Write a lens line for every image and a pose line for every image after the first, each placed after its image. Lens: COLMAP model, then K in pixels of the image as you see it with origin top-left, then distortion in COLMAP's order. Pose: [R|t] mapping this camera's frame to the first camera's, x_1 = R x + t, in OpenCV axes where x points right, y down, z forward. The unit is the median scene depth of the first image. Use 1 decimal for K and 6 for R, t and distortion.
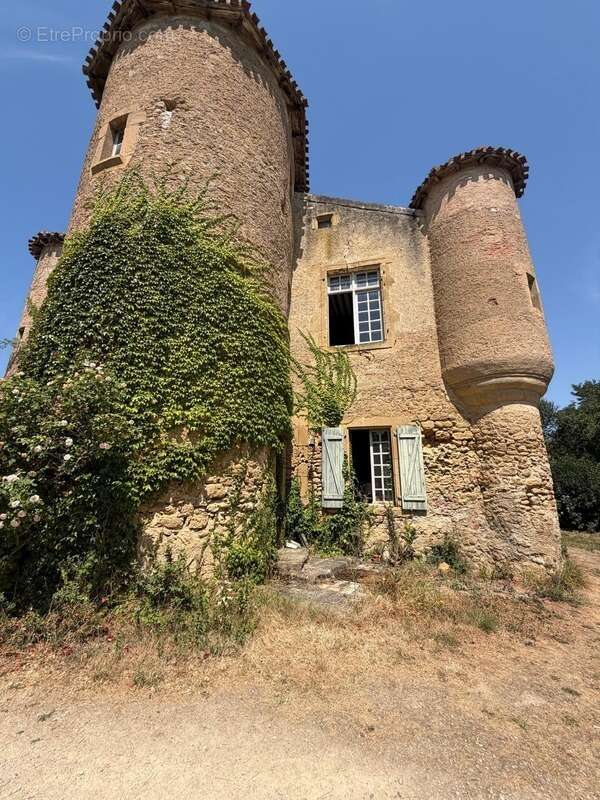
lens RADIAL K [[318.5, 0, 299.7], [0, 318.5, 399.7], [0, 0, 1]] dist [0.002326, -0.001338]
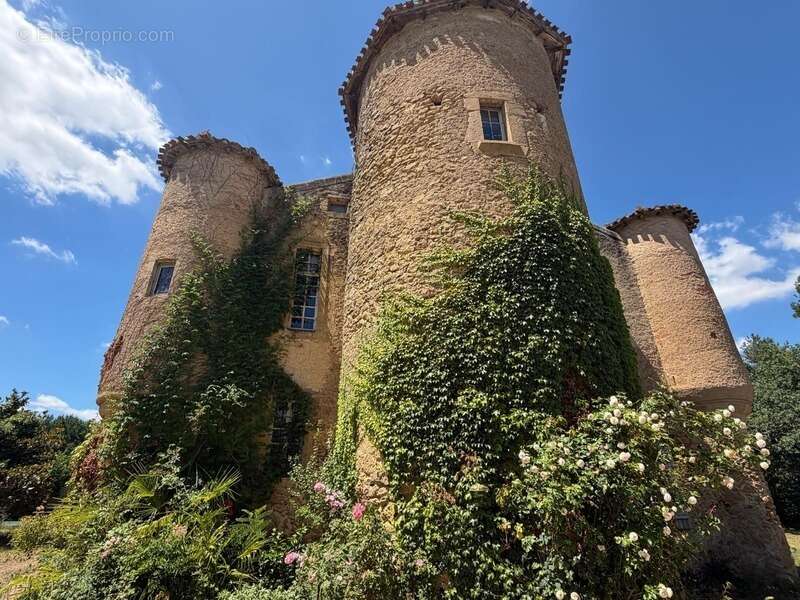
lens RADIAL K [[393.7, 0, 397.6], [0, 393.7, 301.7], [0, 0, 1]] dist [-0.003319, 0.000595]
pose [[0.916375, 0.156682, 0.368386, -1.565280], [-0.091568, 0.977867, -0.188127, -0.070046], [-0.389709, 0.138662, 0.910439, 0.159304]]
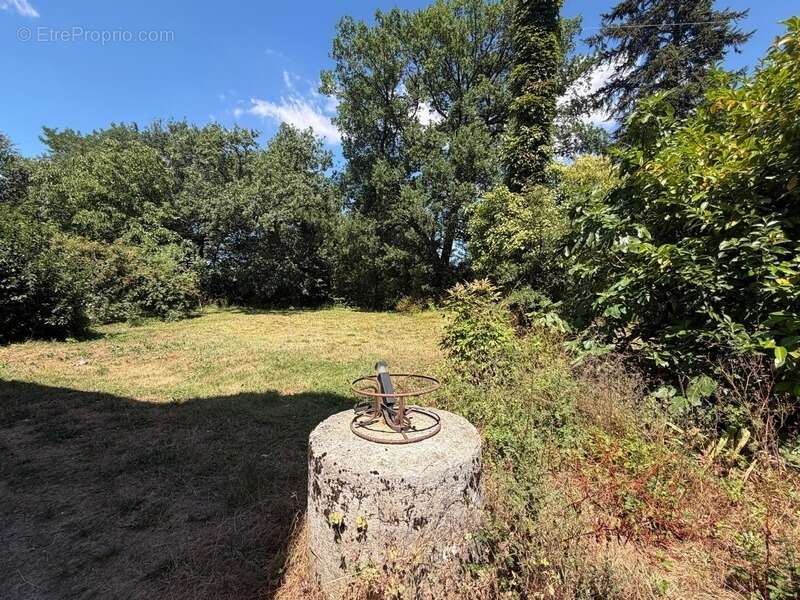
lens RADIAL K [[358.5, 0, 397.2], [0, 358.5, 300.8], [0, 0, 1]] dist [0.001136, 0.000356]
pose [[0.096122, -0.070331, 0.992882, 1.258787], [-0.270470, 0.958123, 0.094054, 0.374108], [-0.957918, -0.277586, 0.073074, 1.132042]]
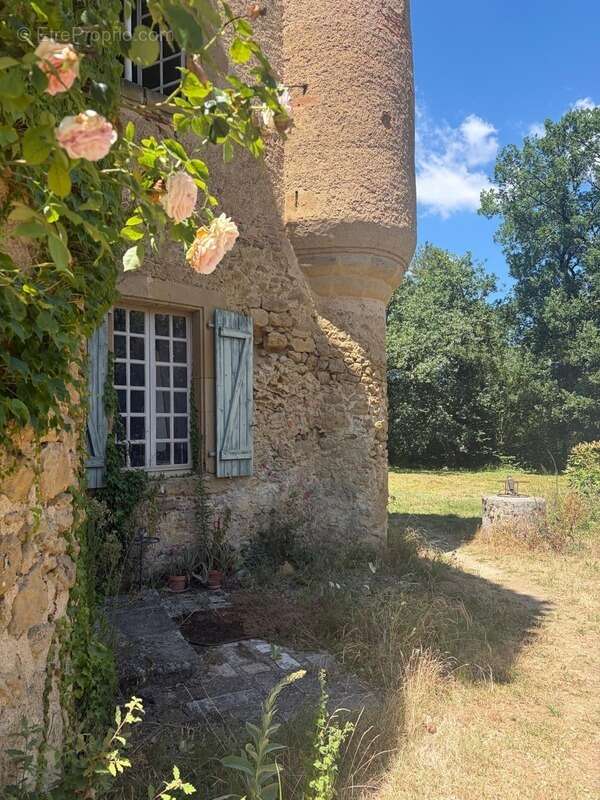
lens RADIAL K [[600.3, 0, 295.6], [0, 600.3, 405.6], [0, 0, 1]] dist [0.064575, -0.075208]
pose [[0.568659, 0.013483, 0.822463, -0.577679], [-0.204038, 0.970930, 0.125157, 0.133205], [-0.796866, -0.238985, 0.554879, 0.601689]]
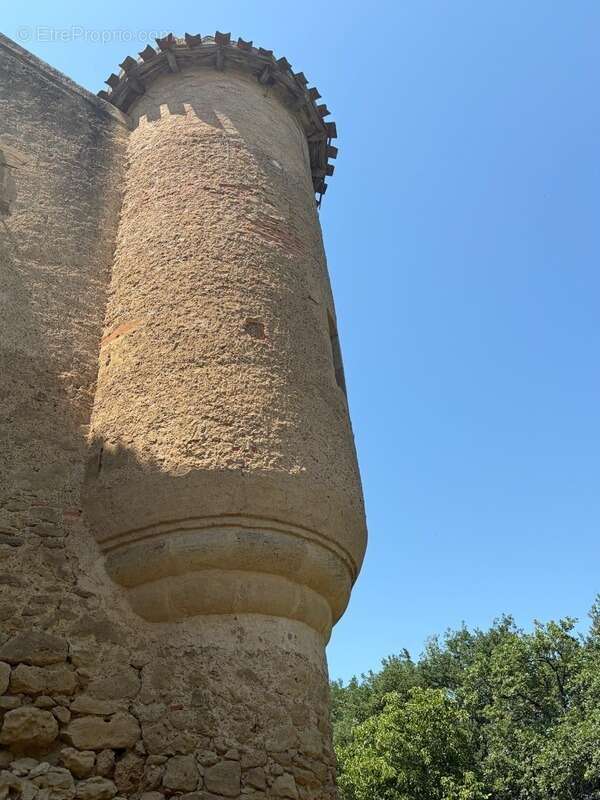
lens RADIAL K [[705.1, 0, 300.3], [0, 705.1, 408.4], [0, 0, 1]] dist [0.019122, -0.009482]
pose [[0.758270, 0.327003, 0.563999, 0.332552], [-0.092615, 0.910366, -0.403307, 0.139858], [-0.645328, 0.253581, 0.720589, 0.620590]]
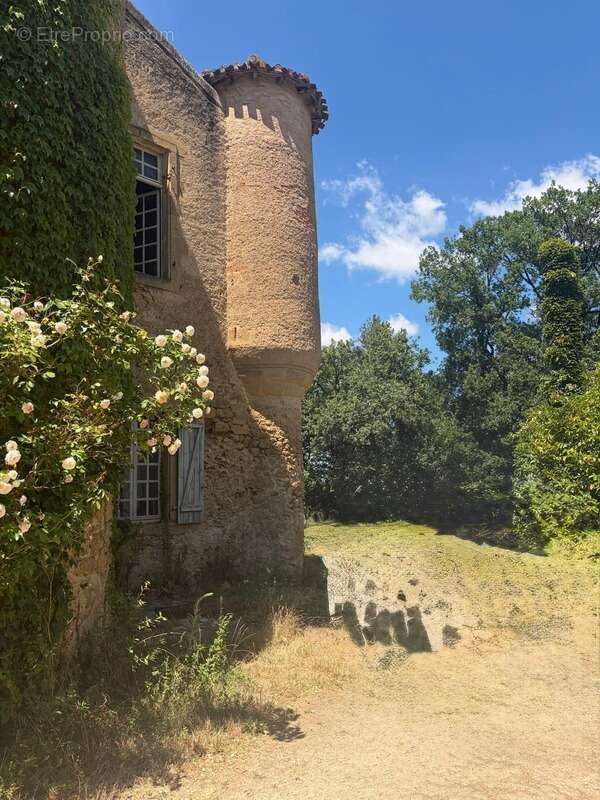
lens RADIAL K [[600.3, 0, 305.4], [0, 600.3, 400.0], [0, 0, 1]] dist [0.064575, -0.075208]
pose [[0.508631, 0.096102, 0.855605, -1.122019], [-0.199982, 0.979760, 0.008836, -0.013735], [-0.837438, -0.175600, 0.517555, 0.118629]]
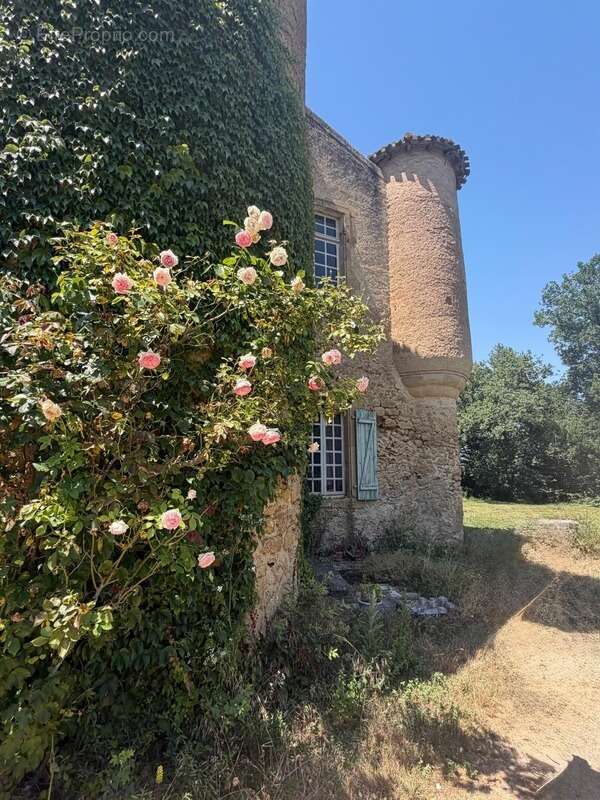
lens RADIAL K [[393.7, 0, 299.0], [0, 393.7, 401.0], [0, 0, 1]] dist [-0.003319, 0.000595]
pose [[0.774863, 0.098049, 0.624479, -0.827034], [-0.162493, 0.985596, 0.046876, 0.051614], [-0.610887, -0.137796, 0.779634, 0.375574]]
